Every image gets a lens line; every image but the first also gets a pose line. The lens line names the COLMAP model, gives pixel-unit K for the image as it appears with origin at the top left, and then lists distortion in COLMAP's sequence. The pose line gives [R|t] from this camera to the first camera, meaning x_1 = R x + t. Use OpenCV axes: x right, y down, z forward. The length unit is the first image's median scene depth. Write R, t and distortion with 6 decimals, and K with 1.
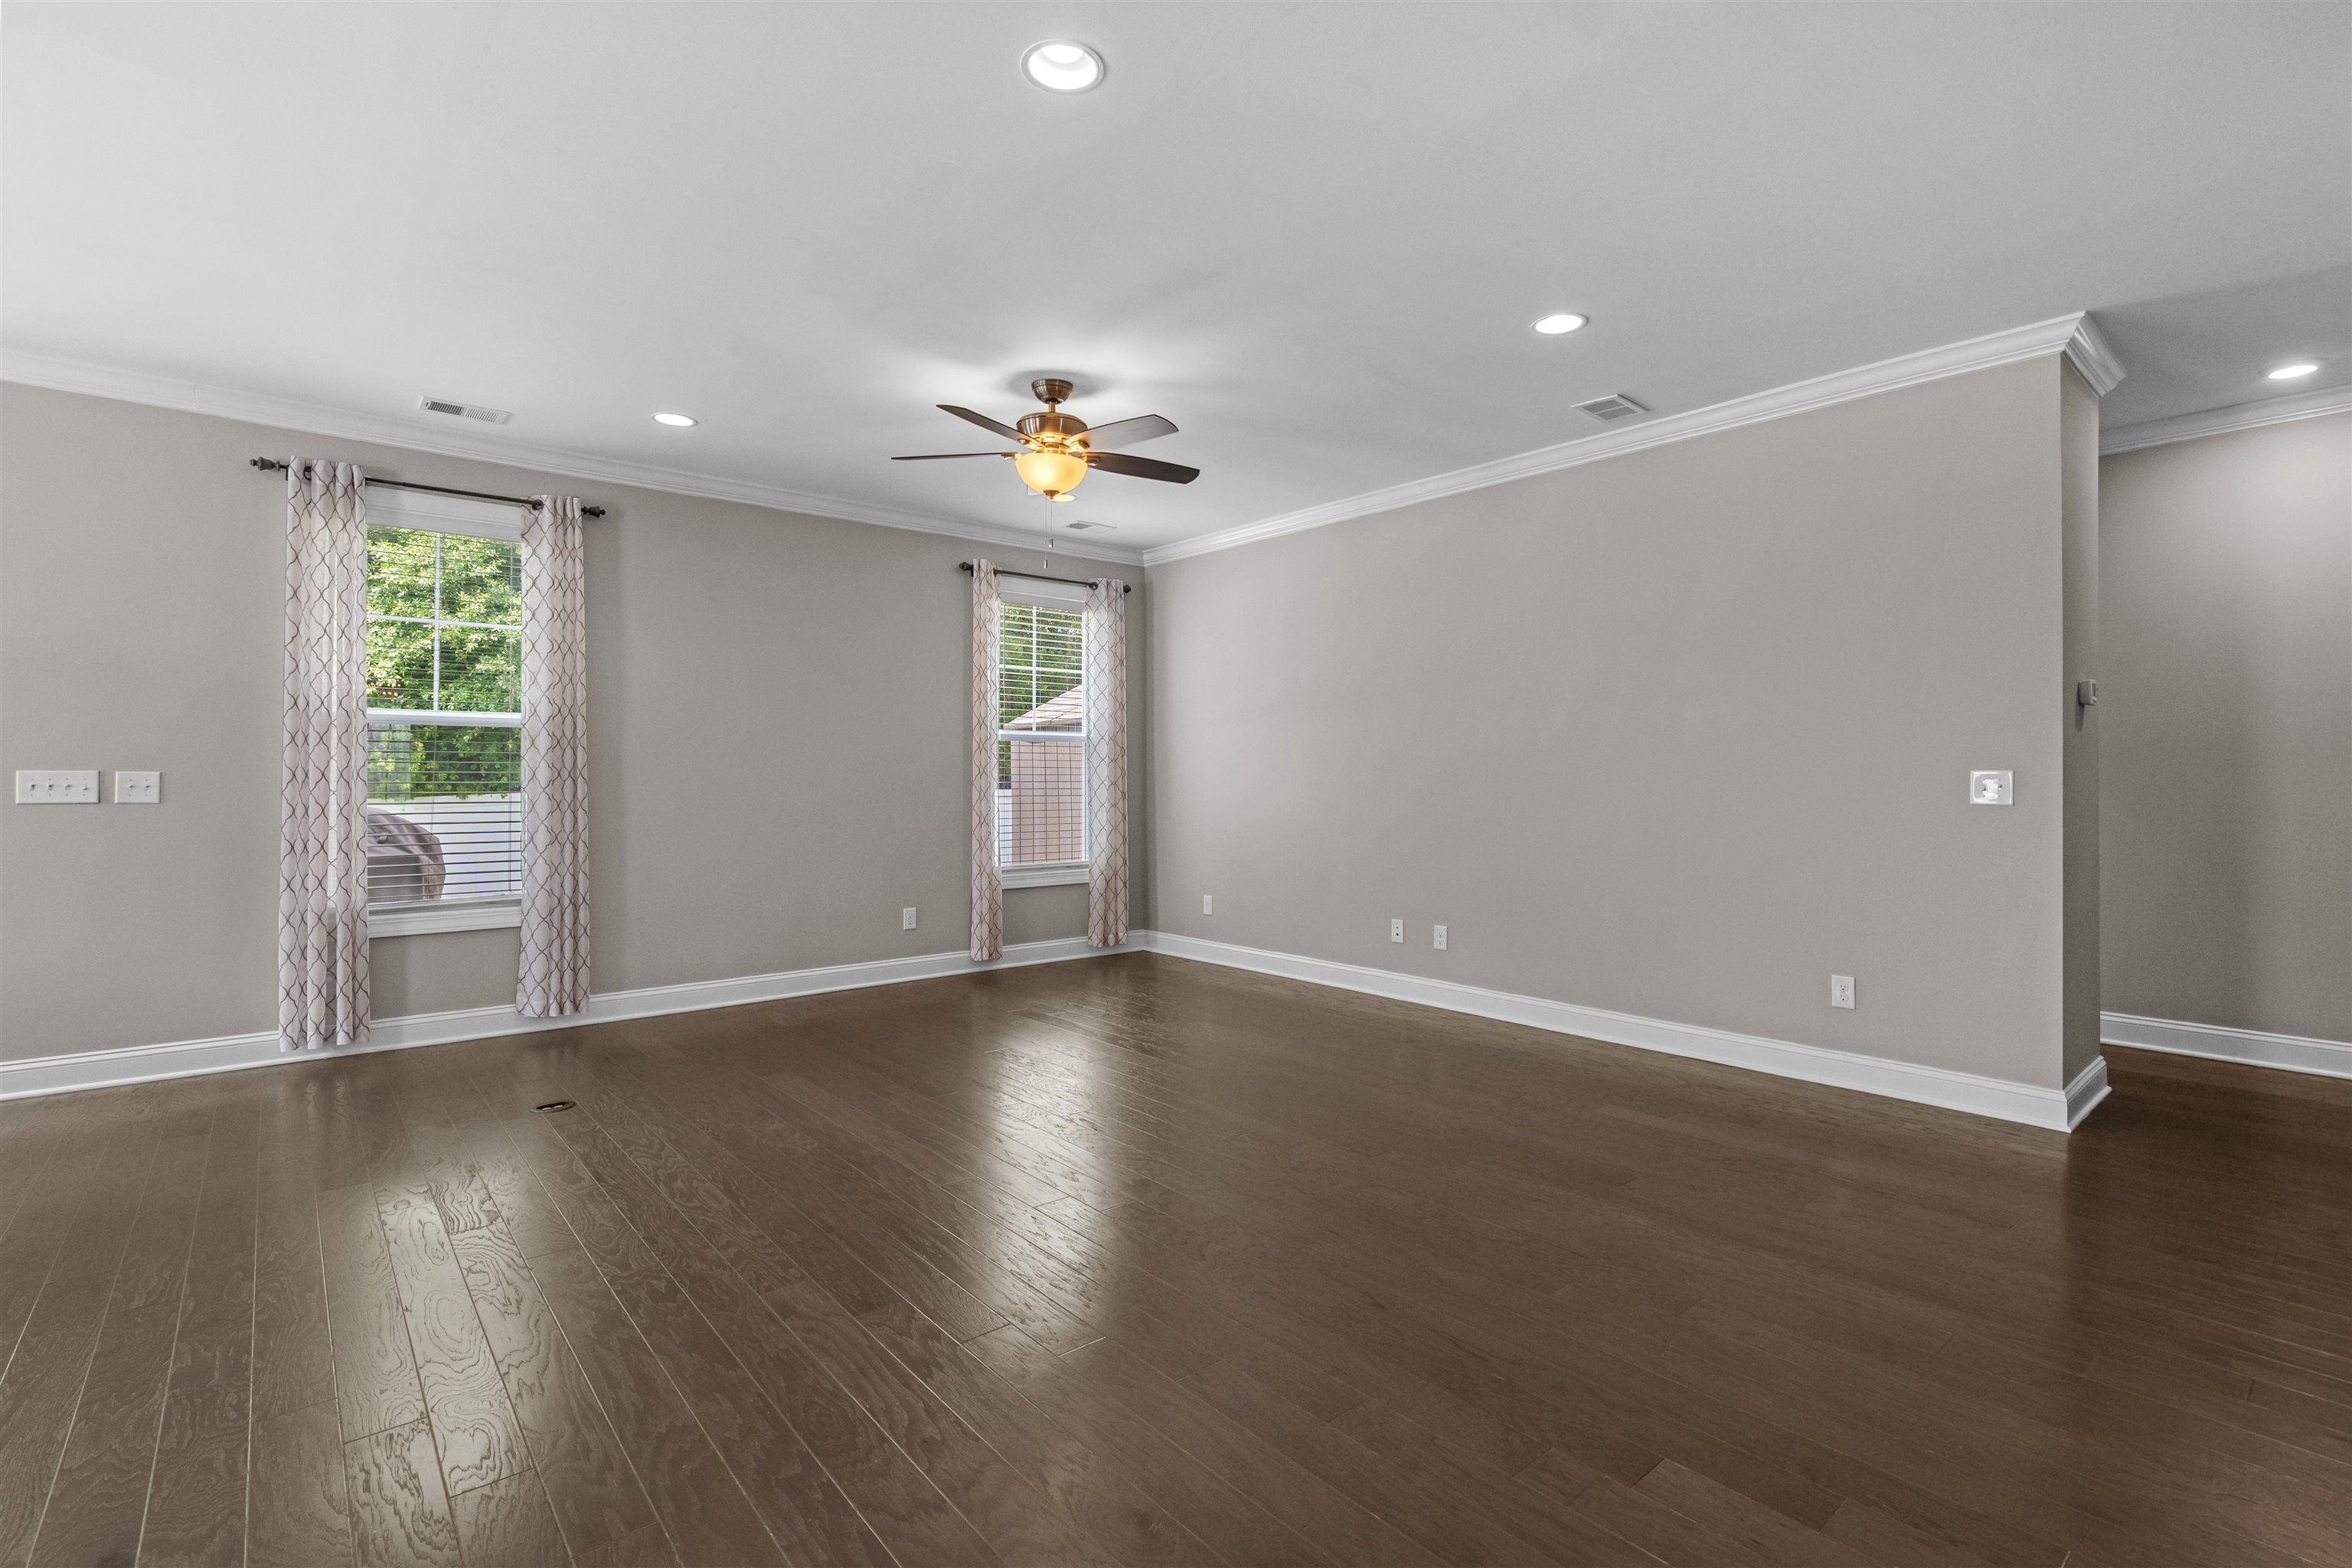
lens RADIAL K [[1084.8, 0, 1180.2], [0, 1084.8, 775.4], [0, 0, 1]] dist [0.003974, -0.000510]
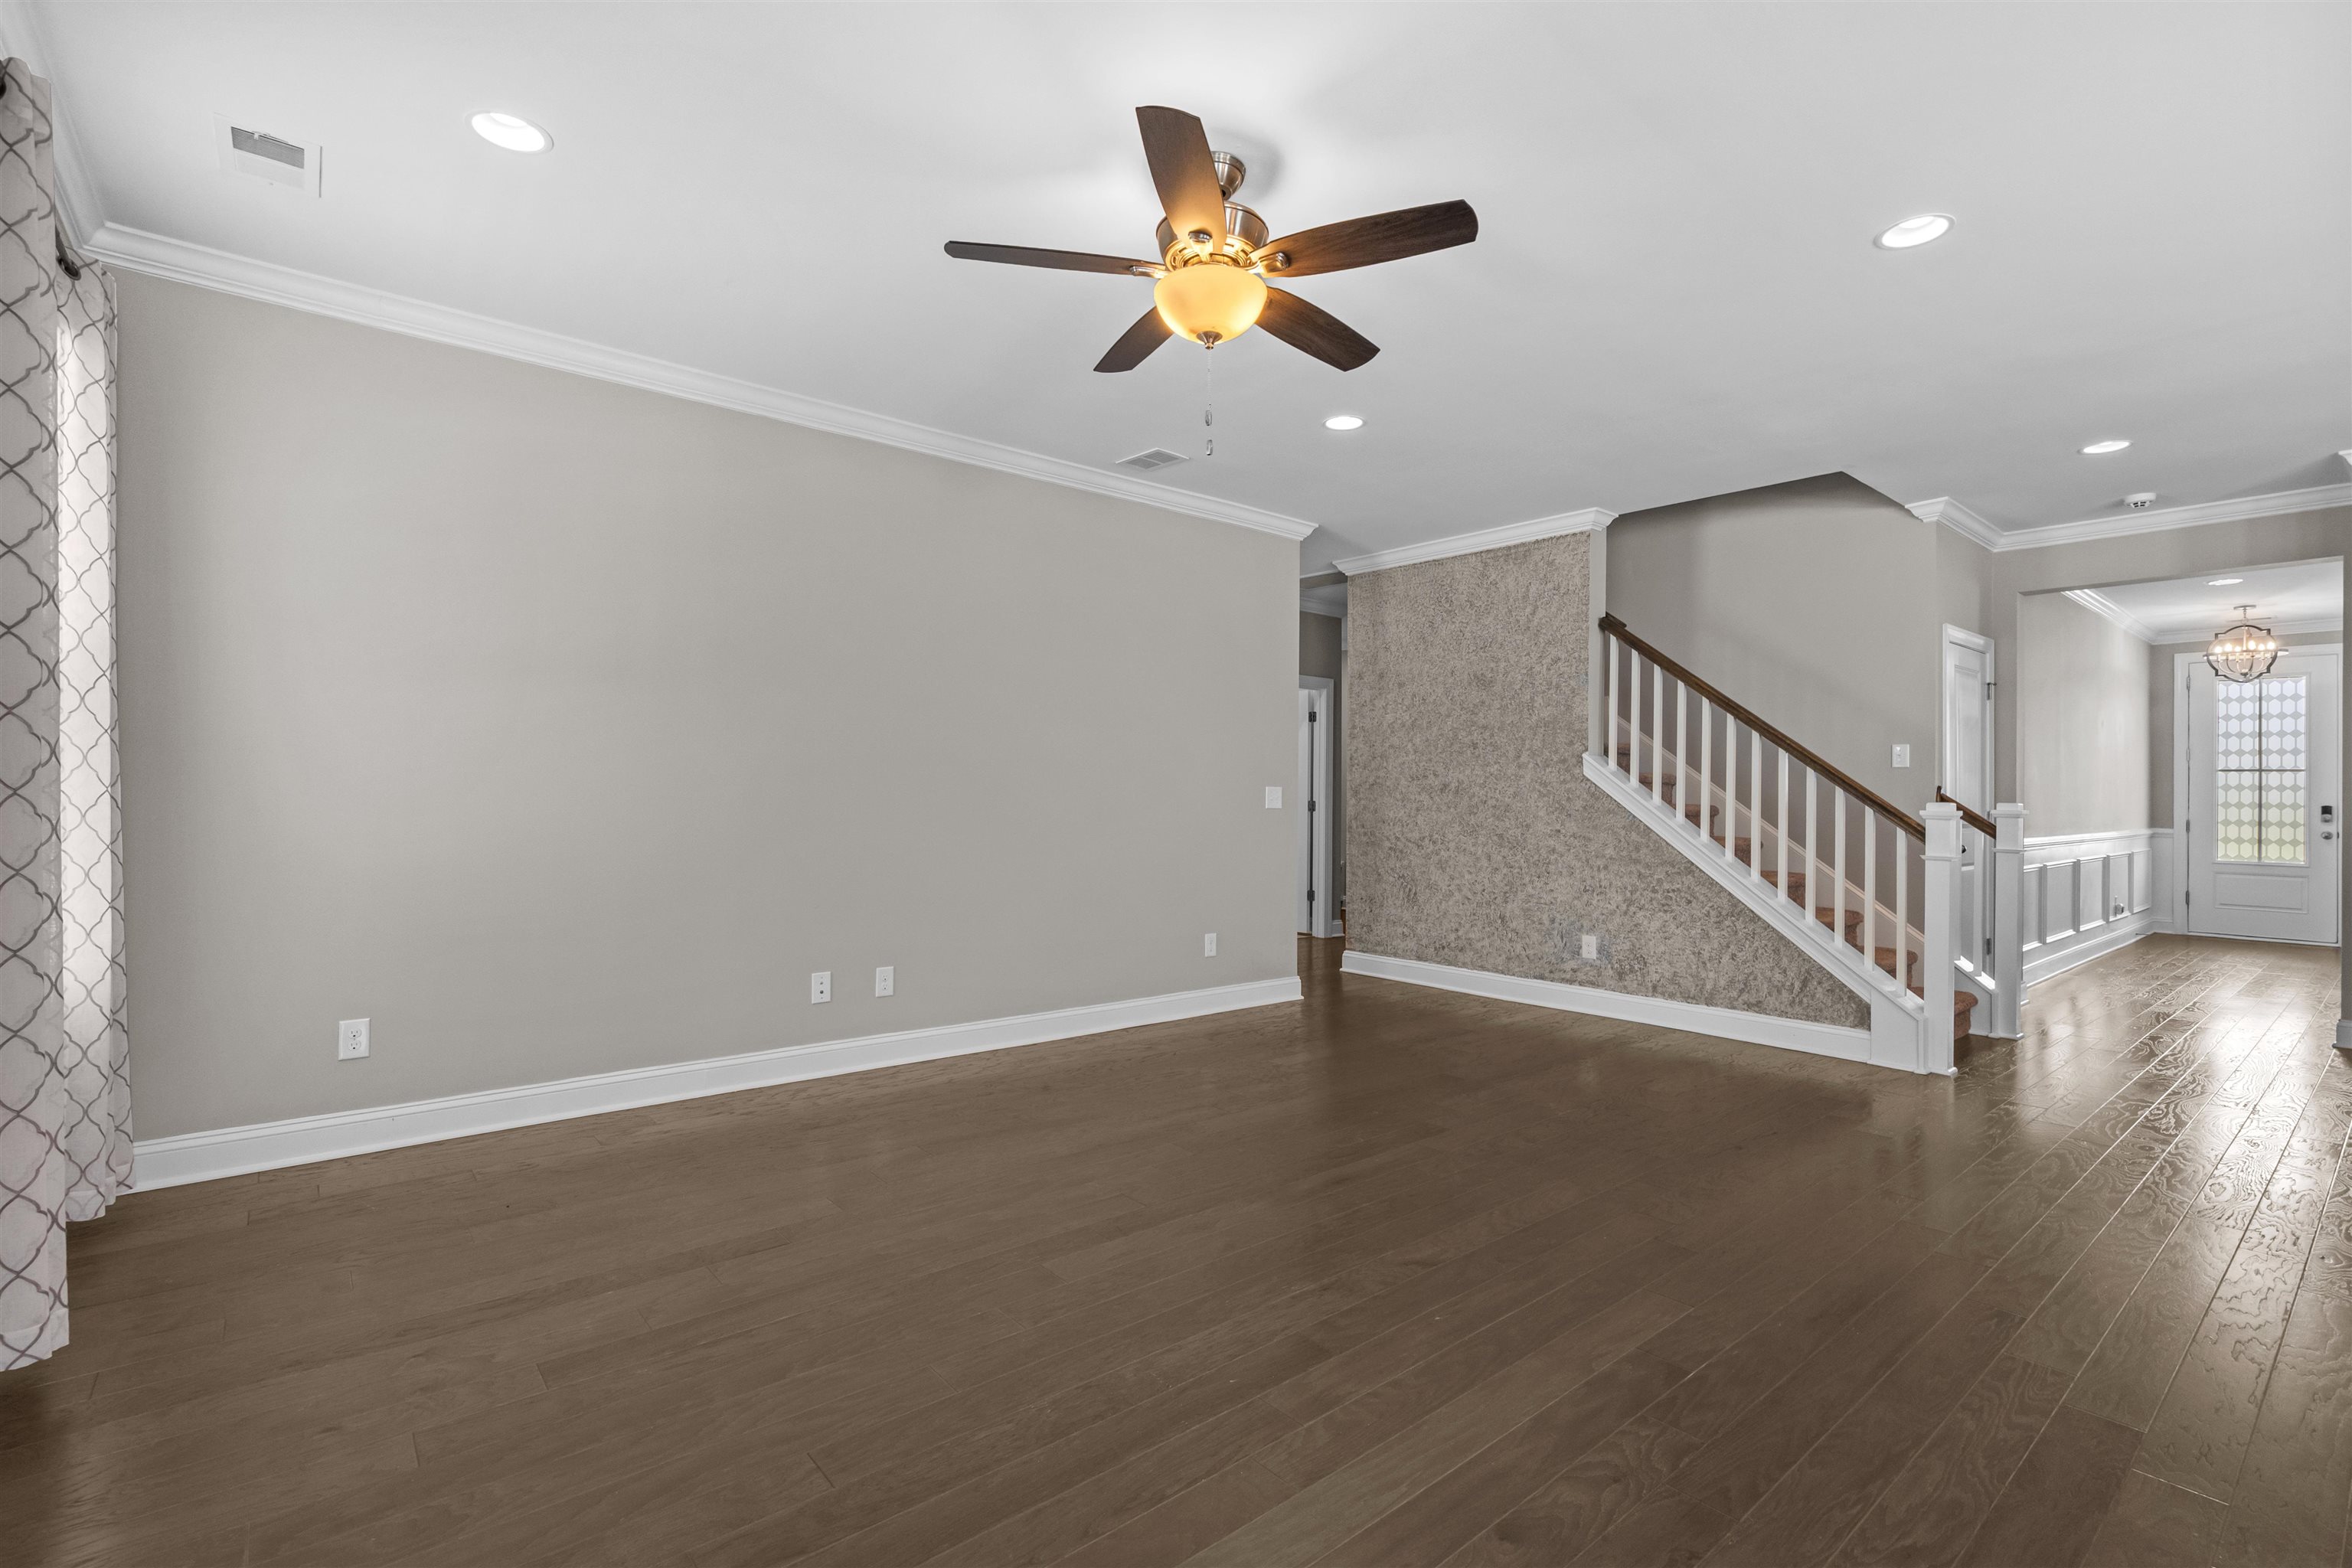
lens RADIAL K [[1084.8, 0, 1175.0], [0, 1084.8, 795.4], [0, 0, 1]] dist [0.003974, -0.000510]
pose [[-0.018022, 0.004431, 0.999828, -0.574126], [-0.014119, 0.999889, -0.004686, 0.010976], [-0.999738, -0.014201, -0.017957, 0.799975]]
